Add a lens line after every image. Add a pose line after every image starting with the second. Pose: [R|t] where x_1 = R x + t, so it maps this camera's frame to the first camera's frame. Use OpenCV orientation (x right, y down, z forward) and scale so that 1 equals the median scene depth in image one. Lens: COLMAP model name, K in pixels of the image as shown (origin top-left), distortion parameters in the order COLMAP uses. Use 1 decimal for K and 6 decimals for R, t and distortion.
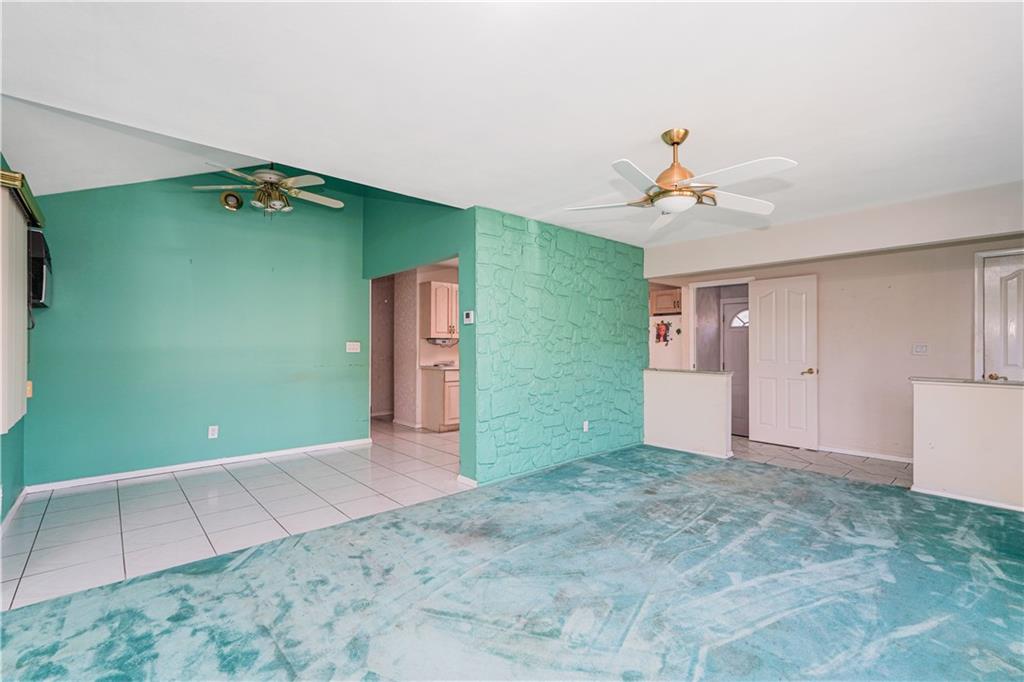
lens RADIAL K [[464.1, 0, 508.1], [0, 464.1, 343.0], [0, 0, 1]] dist [0.000186, 0.003669]
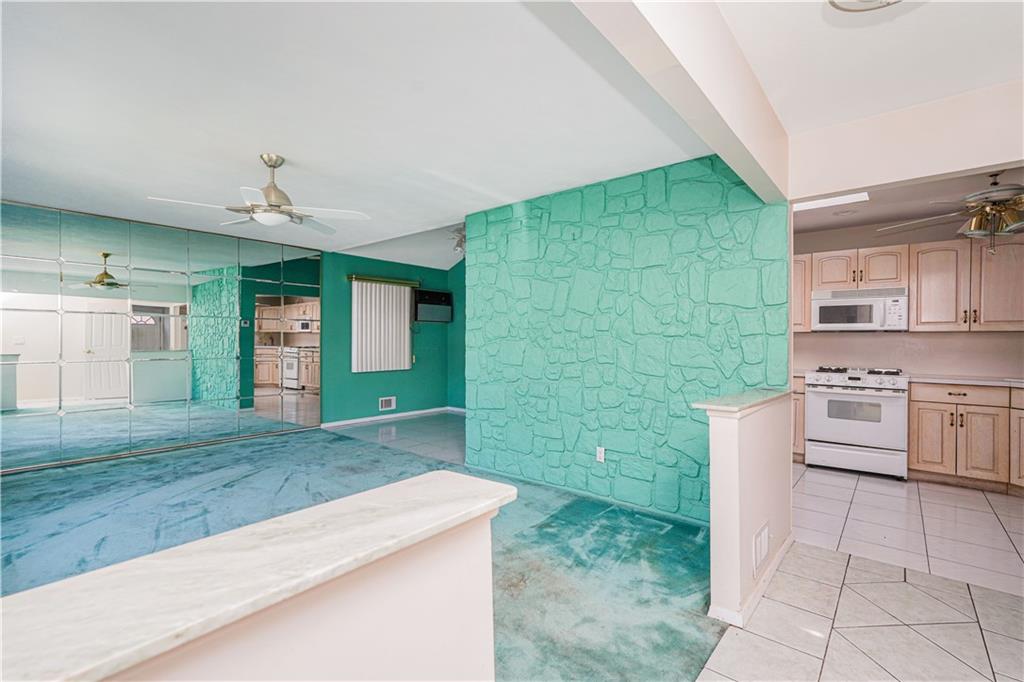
lens RADIAL K [[464.1, 0, 509.9], [0, 464.1, 340.6], [0, 0, 1]] dist [0.000186, 0.003669]
pose [[0.146011, 0.000245, -0.989283, 0.850143], [0.001582, 0.999999, 0.000481, 0.004554], [0.989282, -0.001635, 0.146010, 0.759570]]
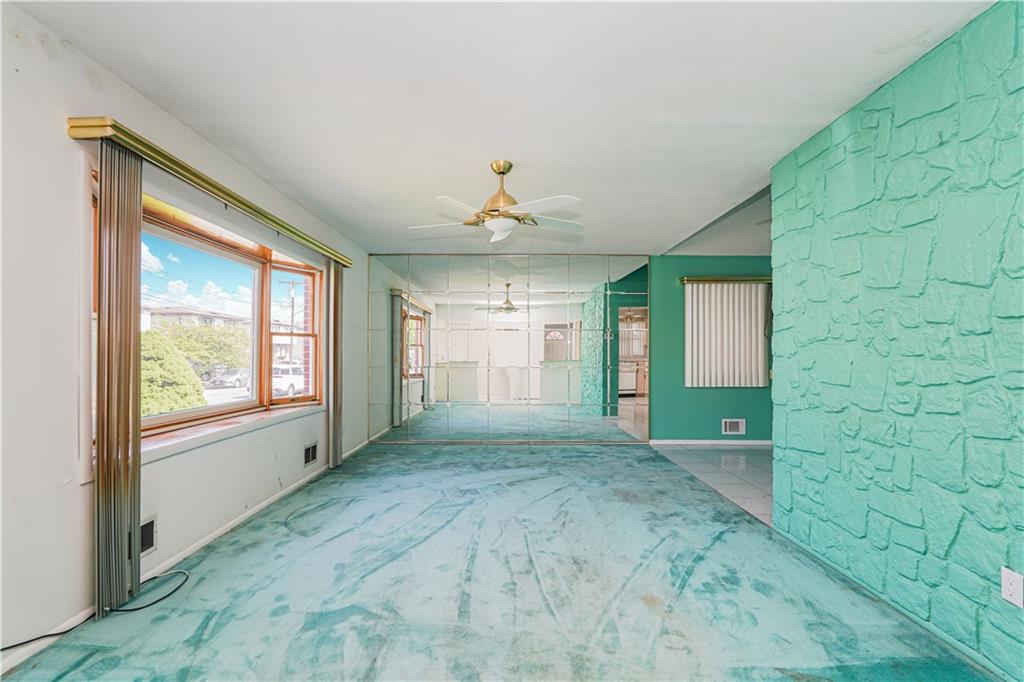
lens RADIAL K [[464.1, 0, 514.4], [0, 464.1, 349.1], [0, 0, 1]] dist [0.000186, 0.003669]
pose [[-0.658547, -0.009889, -0.752474, 0.645908], [0.001827, 0.999890, -0.014739, 0.016825], [0.752537, -0.011081, -0.658457, 0.956223]]
